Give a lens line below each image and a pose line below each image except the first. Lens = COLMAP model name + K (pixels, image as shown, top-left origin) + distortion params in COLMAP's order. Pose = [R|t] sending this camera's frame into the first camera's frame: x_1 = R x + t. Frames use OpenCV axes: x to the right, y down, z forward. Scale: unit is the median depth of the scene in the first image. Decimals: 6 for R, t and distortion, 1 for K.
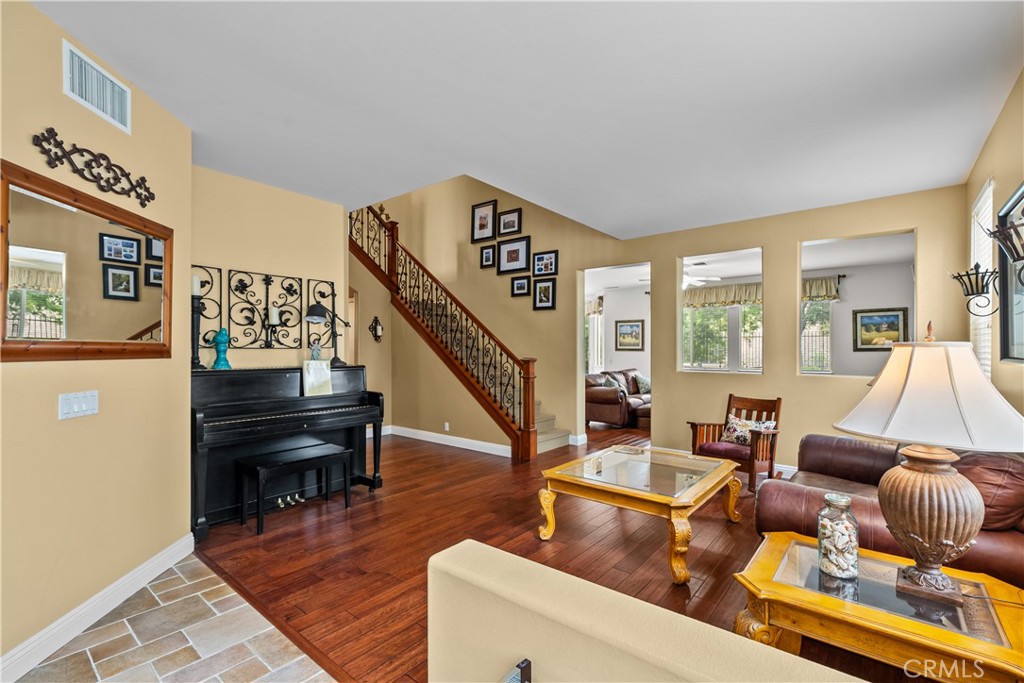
lens RADIAL K [[453.5, 0, 509.2], [0, 453.5, 350.7], [0, 0, 1]] dist [0.000769, -0.000009]
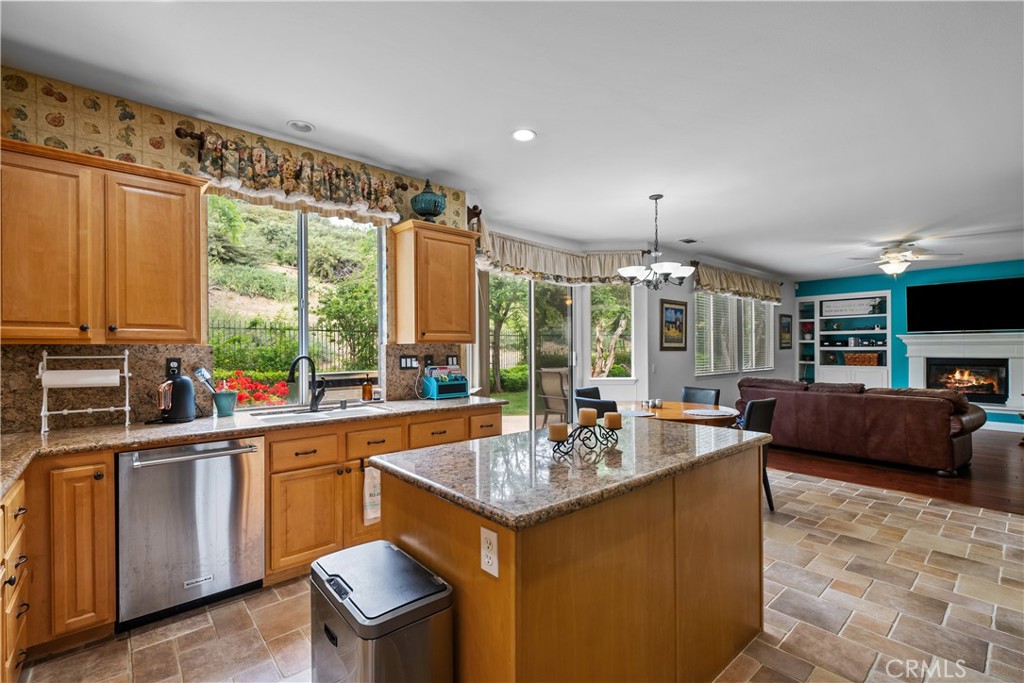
lens RADIAL K [[453.5, 0, 509.2], [0, 453.5, 350.7], [0, 0, 1]] dist [0.000769, -0.000009]
pose [[0.167297, -0.007069, 0.985881, -0.384515], [0.010914, 0.999926, 0.005318, -0.004925], [-0.985846, 0.009870, 0.167362, 1.129863]]
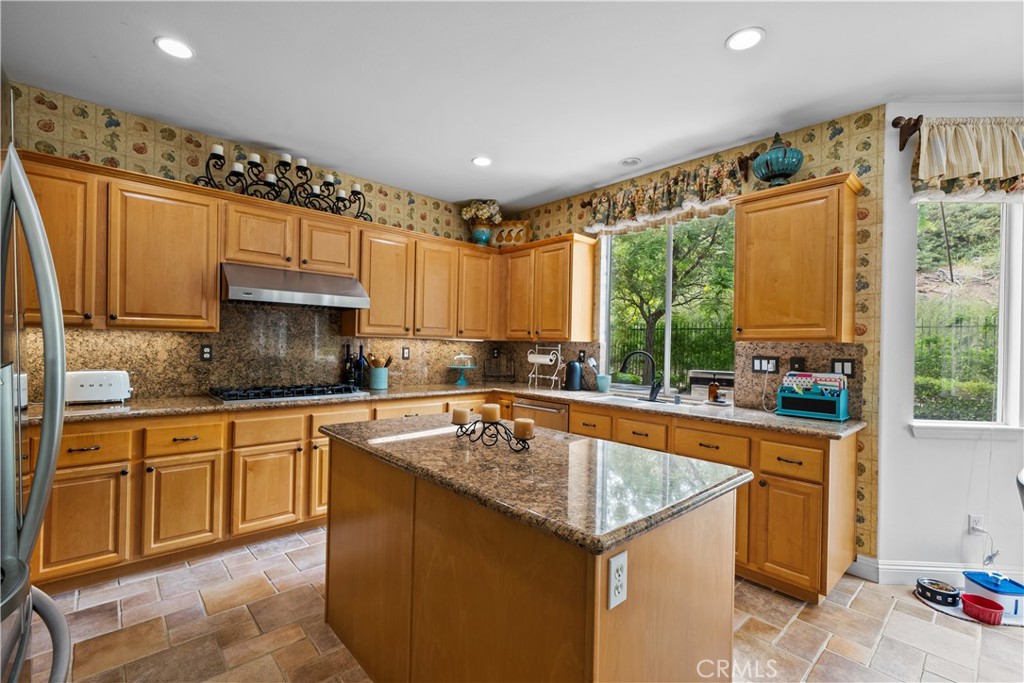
lens RADIAL K [[446.6, 0, 508.6], [0, 446.6, 344.5], [0, 0, 1]] dist [0.000080, -0.000012]
pose [[0.989922, 0.017593, -0.140517, -0.170674], [-0.018488, 0.999816, -0.005060, -0.003286], [0.140402, 0.007607, 0.990065, 0.958514]]
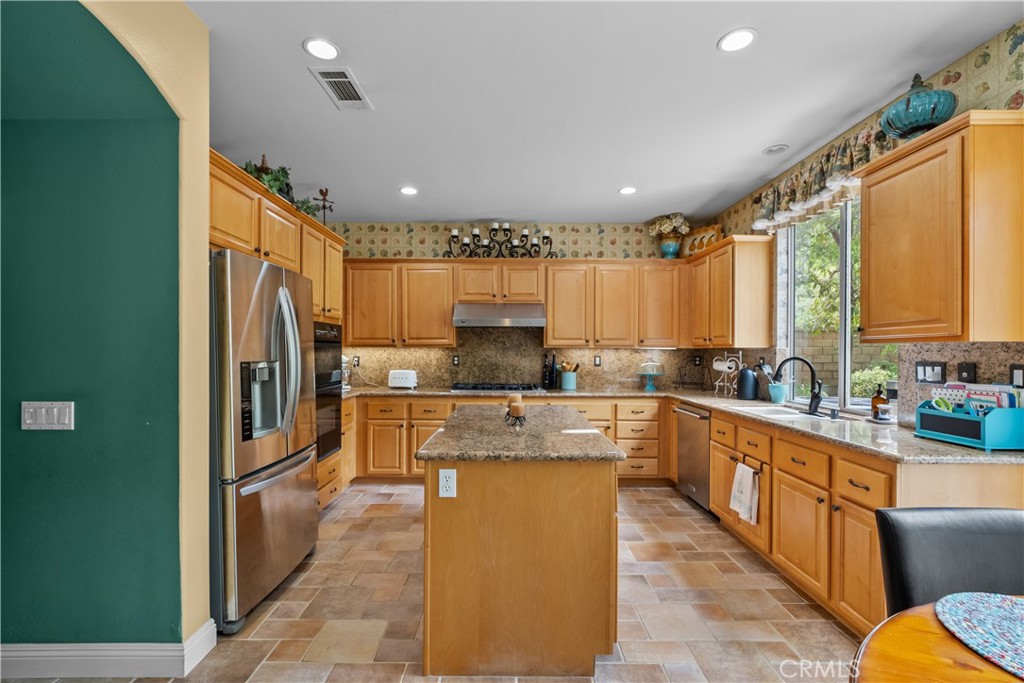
lens RADIAL K [[453.5, 0, 509.2], [0, 453.5, 350.7], [0, 0, 1]] dist [0.000769, -0.000009]
pose [[0.636233, -0.001220, -0.771496, -0.006478], [-0.004676, 0.999974, -0.005437, -0.003504], [0.771483, 0.007066, 0.636211, 0.964888]]
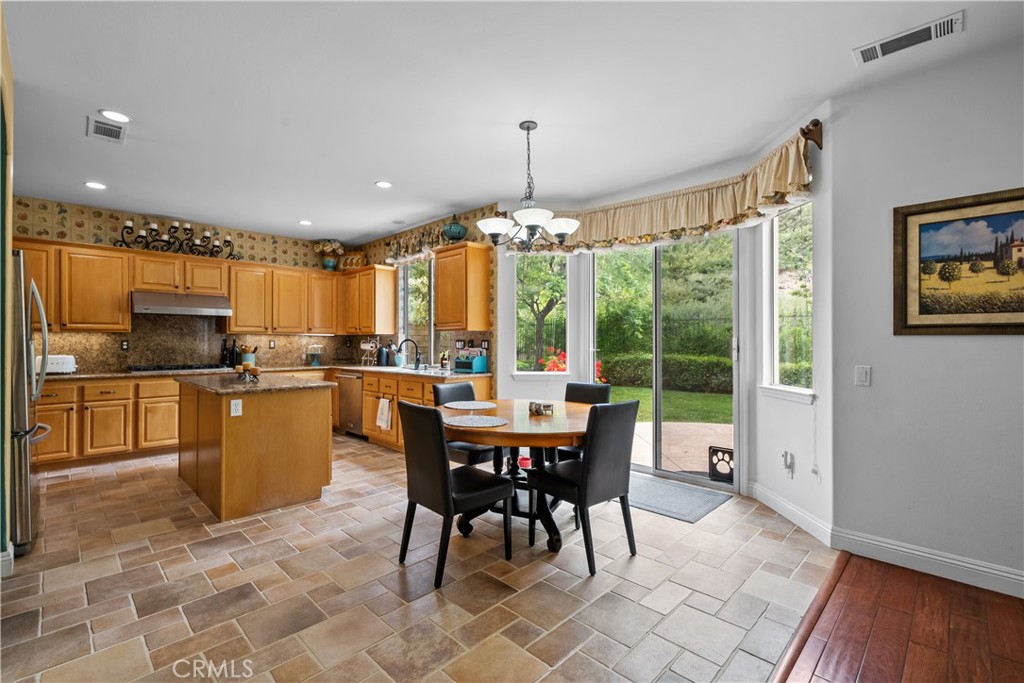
lens RADIAL K [[454.0, 0, 511.4], [0, 454.0, 338.5], [0, 0, 1]] dist [0.000928, 0.000203]
pose [[0.995805, -0.004312, -0.091394, 0.056304], [0.003187, 0.999917, -0.012456, 0.004867], [0.091440, 0.012113, 0.995737, 0.767566]]
